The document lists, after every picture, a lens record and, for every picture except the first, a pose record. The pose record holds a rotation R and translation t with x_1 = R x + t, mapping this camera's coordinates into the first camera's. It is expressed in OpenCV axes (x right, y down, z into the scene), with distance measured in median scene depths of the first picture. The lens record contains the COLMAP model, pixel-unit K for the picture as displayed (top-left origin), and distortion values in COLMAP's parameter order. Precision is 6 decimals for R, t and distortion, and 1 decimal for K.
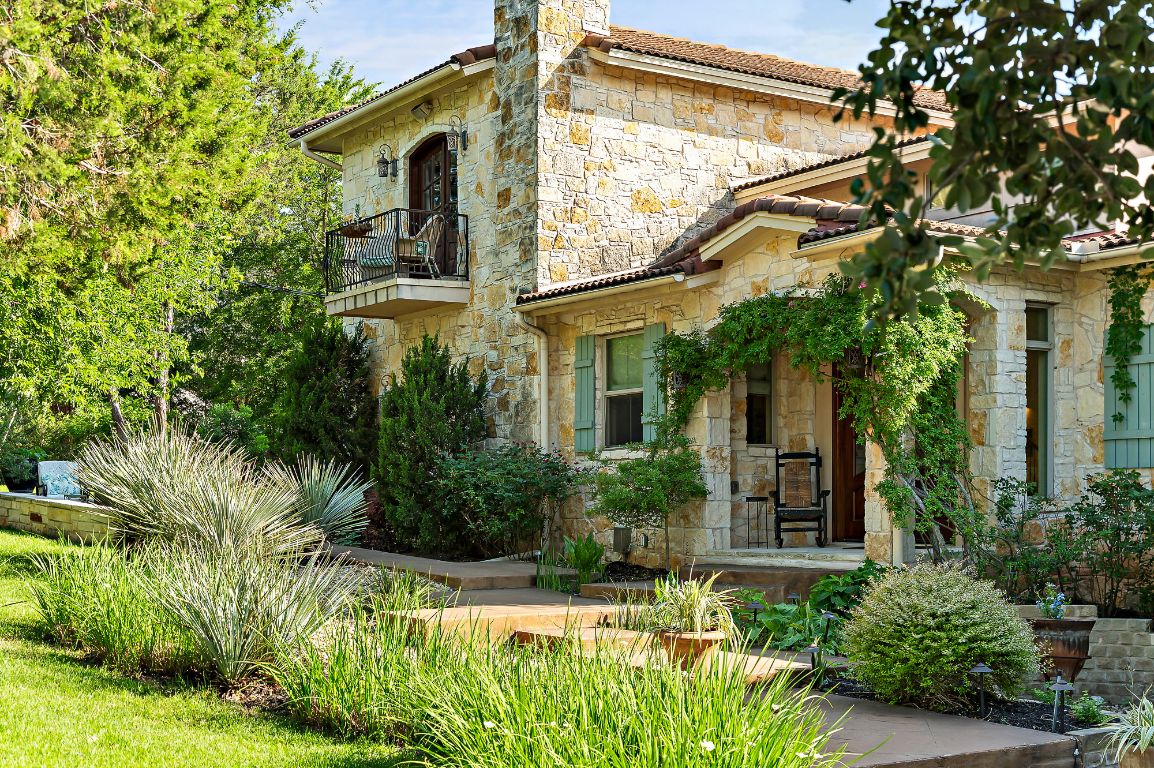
lens RADIAL K [[1621.9, 0, 577.0], [0, 1621.9, 384.0], [0, 0, 1]] dist [-0.008117, -0.013016]
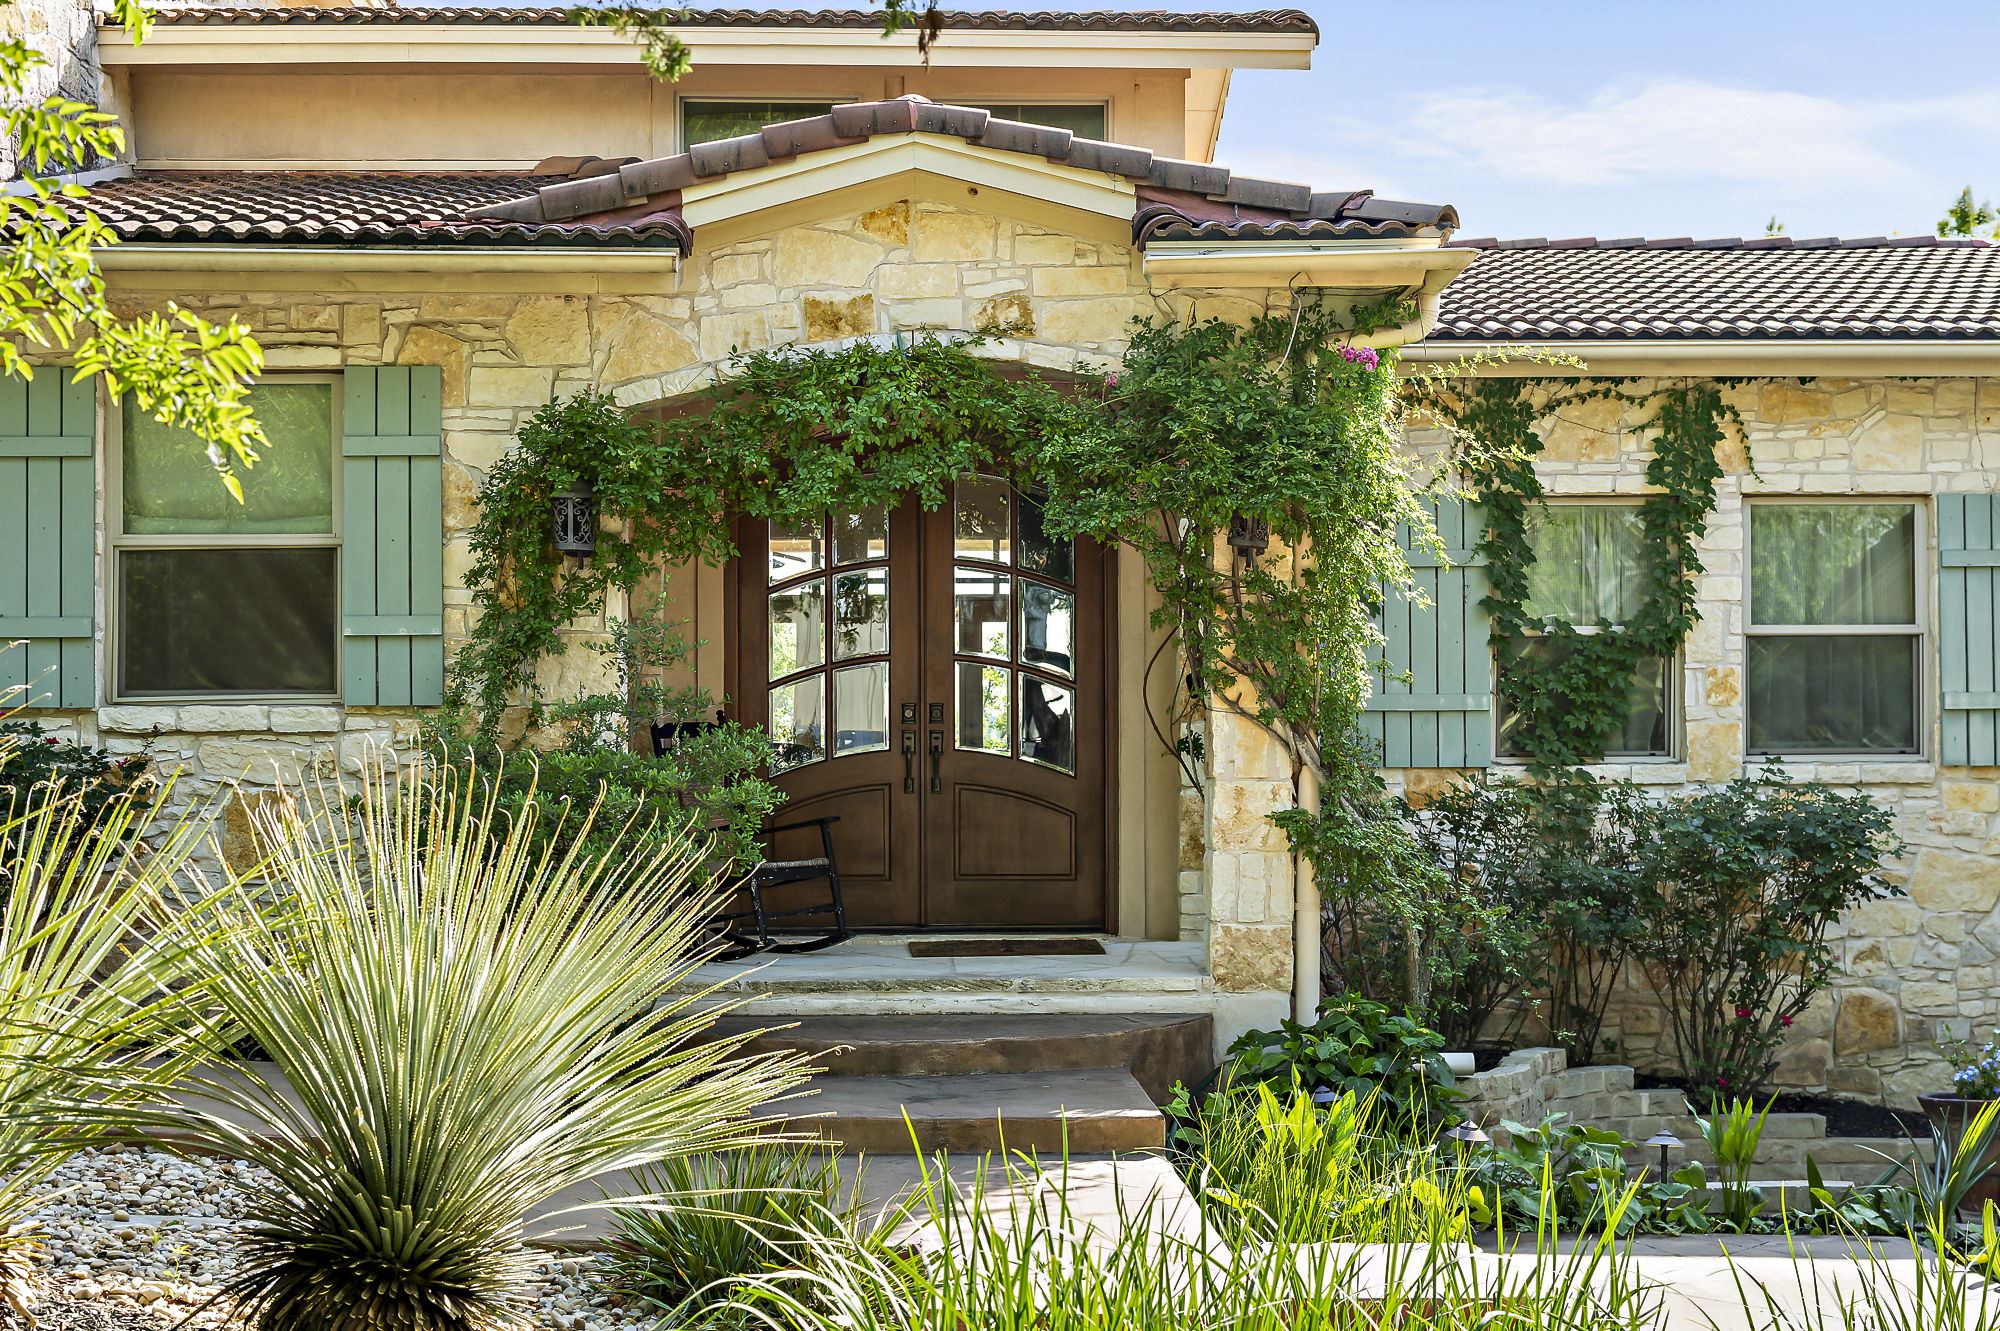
lens RADIAL K [[2810.9, 0, 1000.0], [0, 2810.9, 665.5], [0, 0, 1]] dist [-0.008117, -0.013016]
pose [[0.523504, 0.020612, 0.851774, -0.443717], [-0.066787, 0.997624, 0.016906, 0.011248], [-0.849402, -0.065738, 0.523637, 0.584027]]
